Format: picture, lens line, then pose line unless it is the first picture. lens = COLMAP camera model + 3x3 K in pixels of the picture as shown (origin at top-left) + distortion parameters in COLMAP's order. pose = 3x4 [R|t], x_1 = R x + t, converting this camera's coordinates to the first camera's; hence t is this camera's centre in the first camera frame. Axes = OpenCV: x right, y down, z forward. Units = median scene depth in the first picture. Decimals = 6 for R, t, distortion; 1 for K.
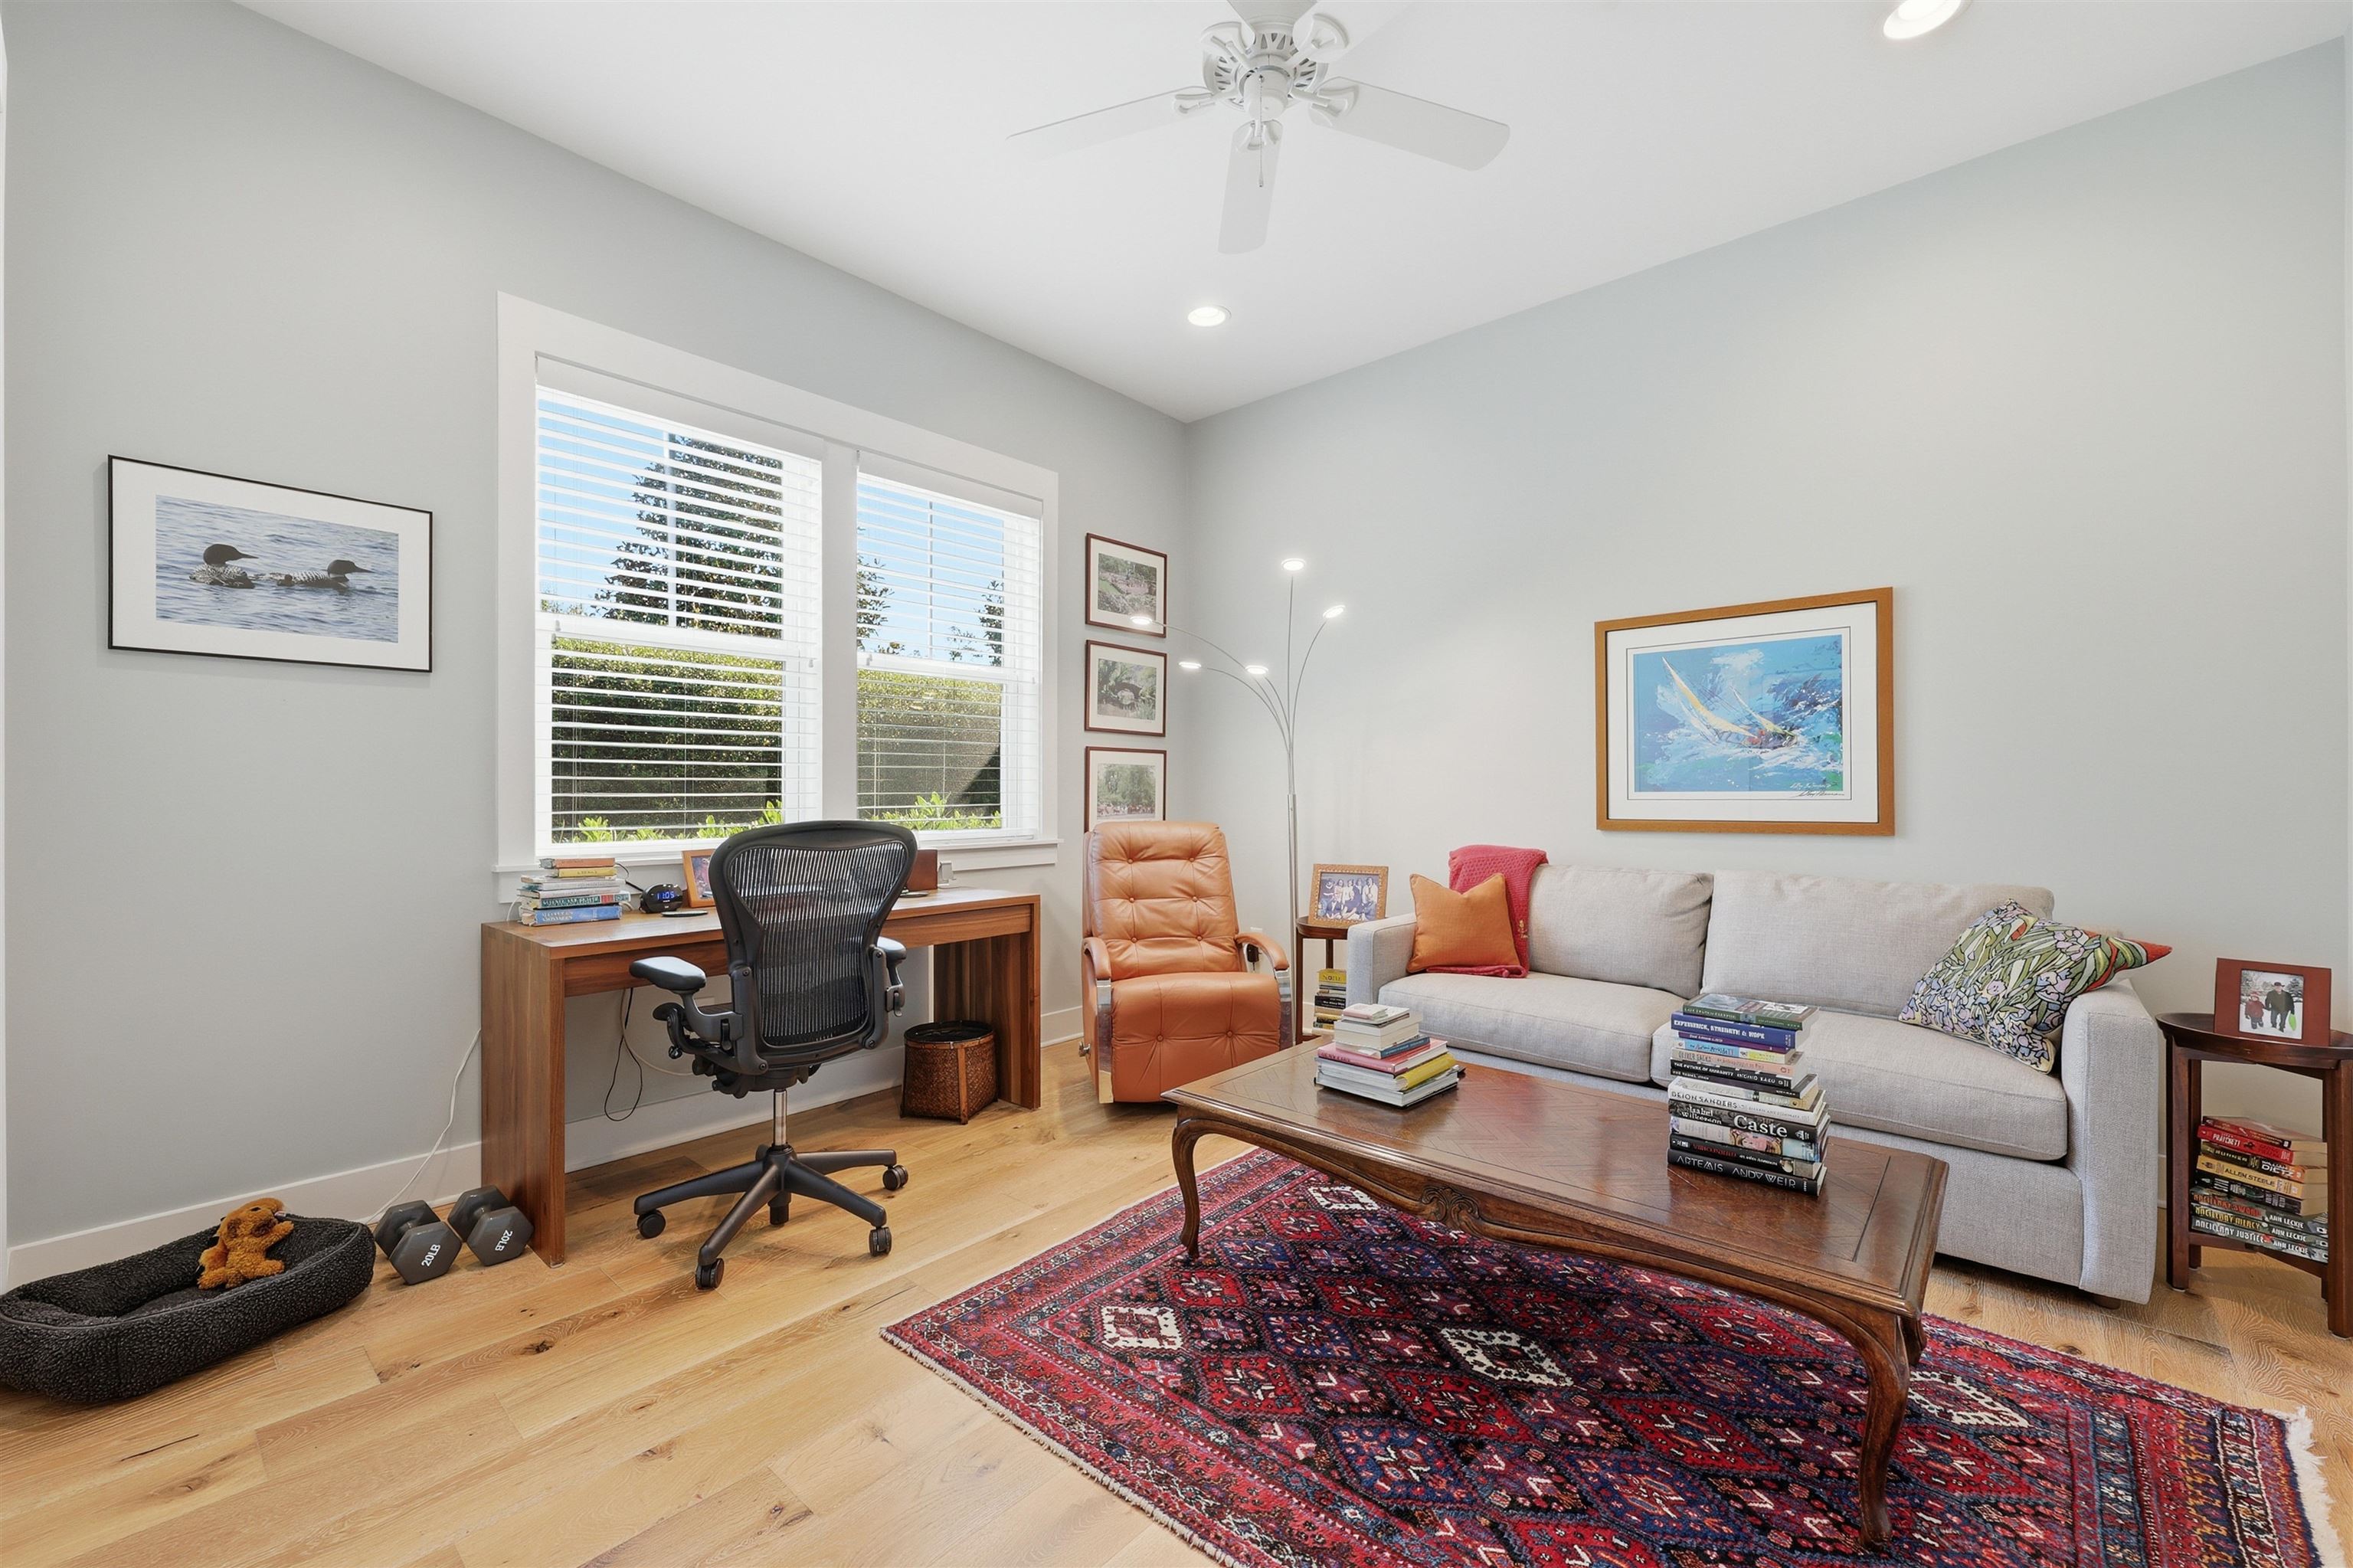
lens RADIAL K [[951.2, 0, 1173.0], [0, 951.2, 790.7], [0, 0, 1]] dist [-0.001665, 0.000009]
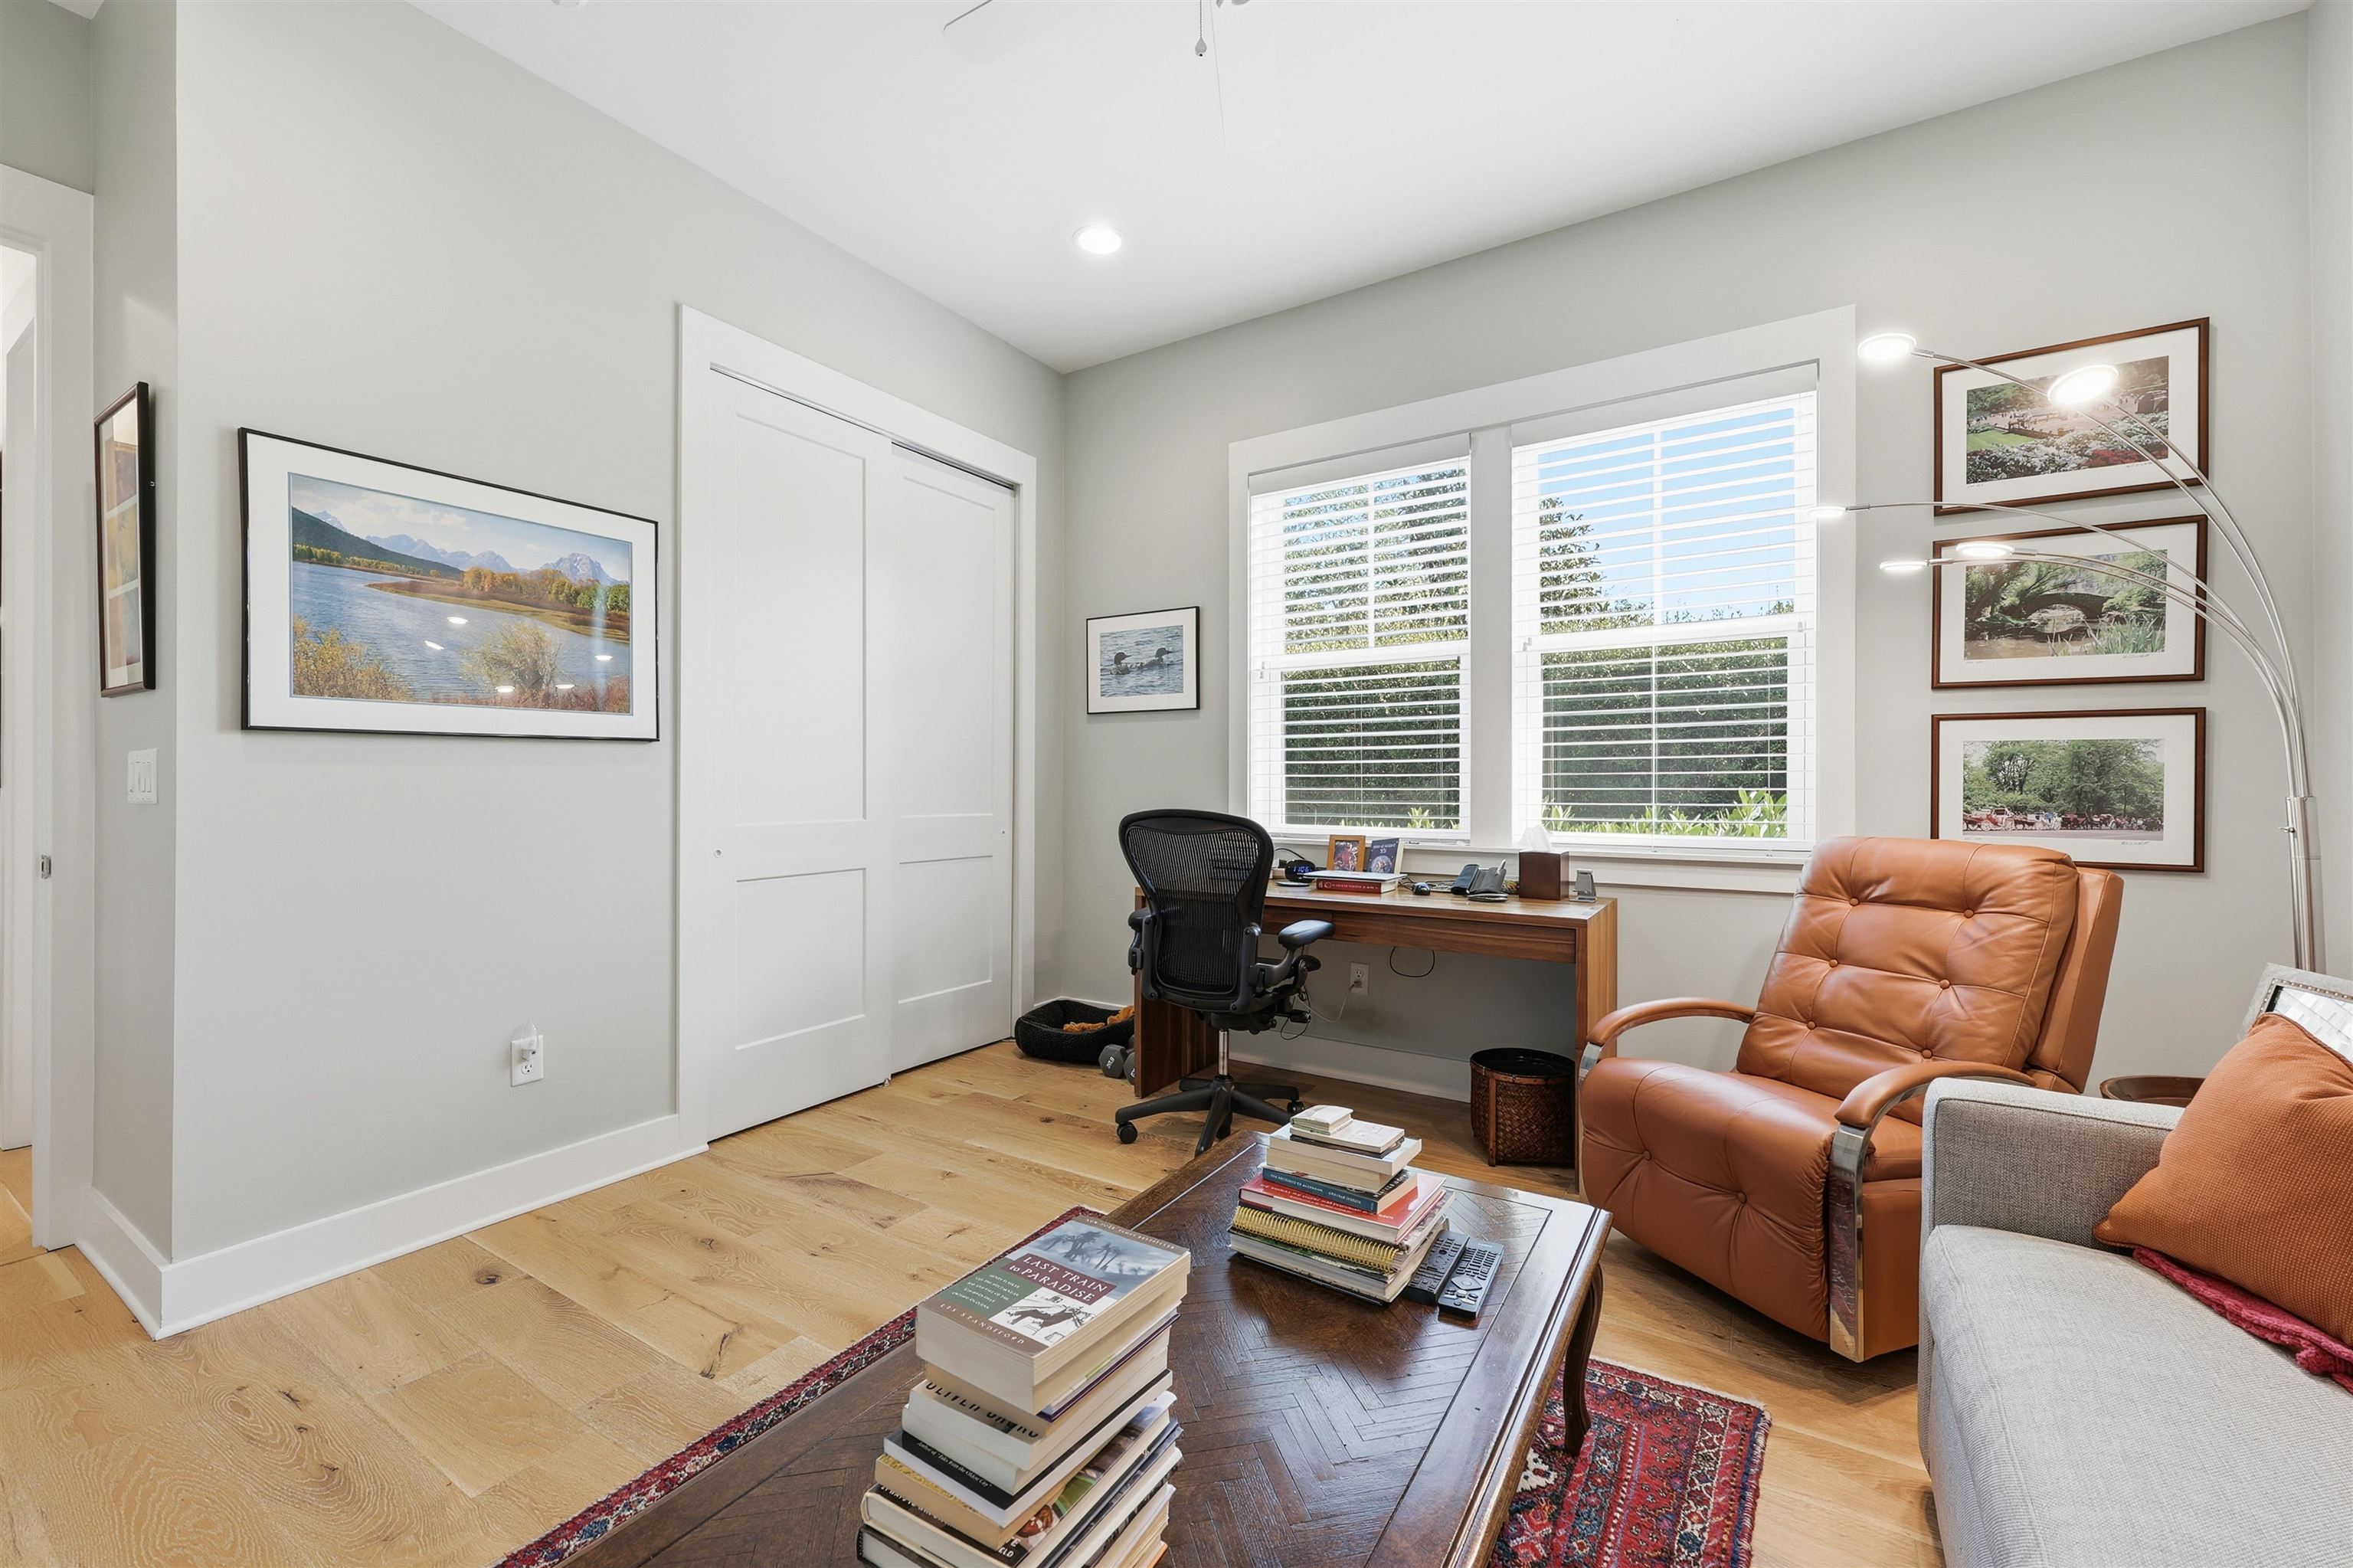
lens RADIAL K [[951.2, 0, 1162.7], [0, 951.2, 787.9], [0, 0, 1]] dist [-0.001665, 0.000009]
pose [[0.155210, 0.004228, -0.987872, 0.602077], [-0.001676, 0.999991, 0.004016, -0.001426], [0.987880, 0.001032, 0.155216, 0.562988]]
